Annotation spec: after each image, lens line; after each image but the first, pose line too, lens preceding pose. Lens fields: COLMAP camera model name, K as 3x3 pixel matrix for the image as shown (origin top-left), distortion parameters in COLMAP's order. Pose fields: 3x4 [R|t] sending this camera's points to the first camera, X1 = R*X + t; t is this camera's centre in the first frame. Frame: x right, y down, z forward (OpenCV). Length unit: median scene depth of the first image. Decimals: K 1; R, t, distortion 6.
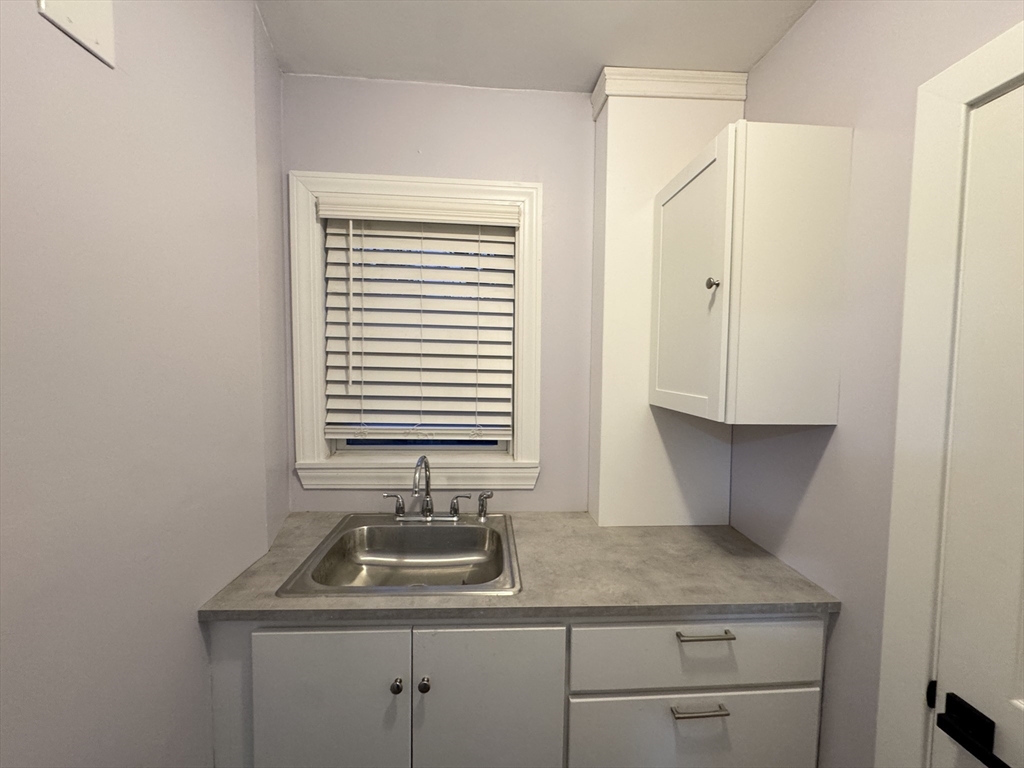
lens RADIAL K [[408.9, 0, 510.7], [0, 408.9, 381.9], [0, 0, 1]] dist [0.000761, 0.000345]
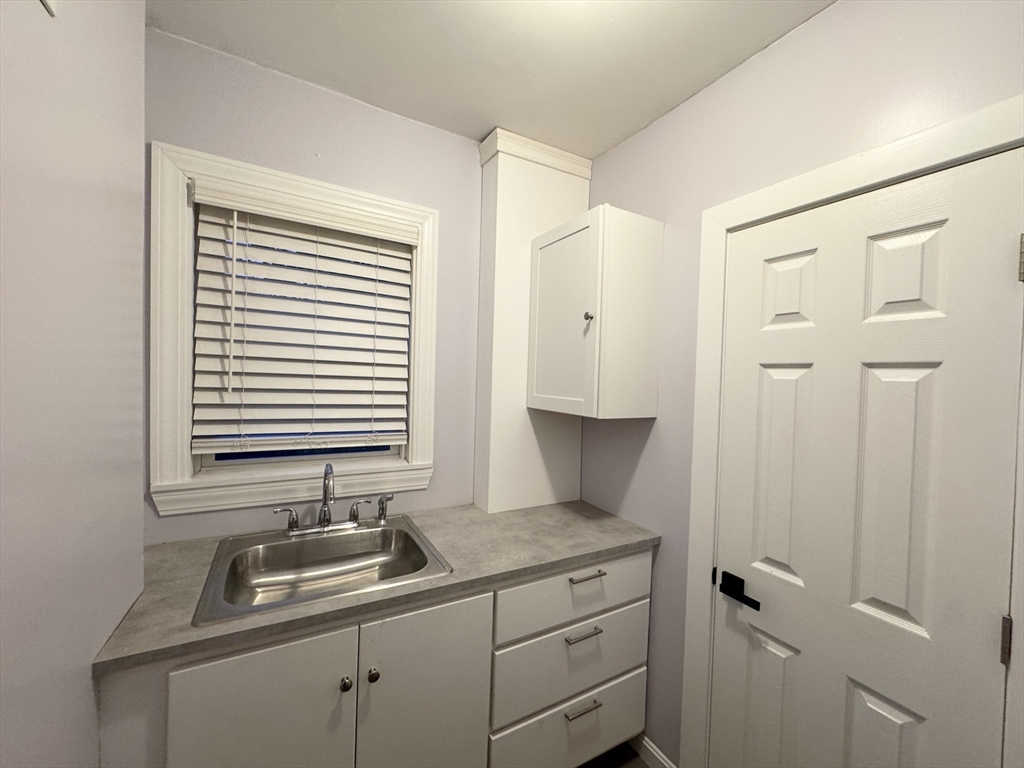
lens RADIAL K [[408.9, 0, 510.7], [0, 408.9, 381.9], [0, 0, 1]] dist [0.000761, 0.000345]
pose [[0.900200, 0.008545, 0.435393, -0.234370], [0.001827, 0.999725, -0.023398, 0.006976], [-0.435473, 0.021859, 0.899936, -0.079033]]
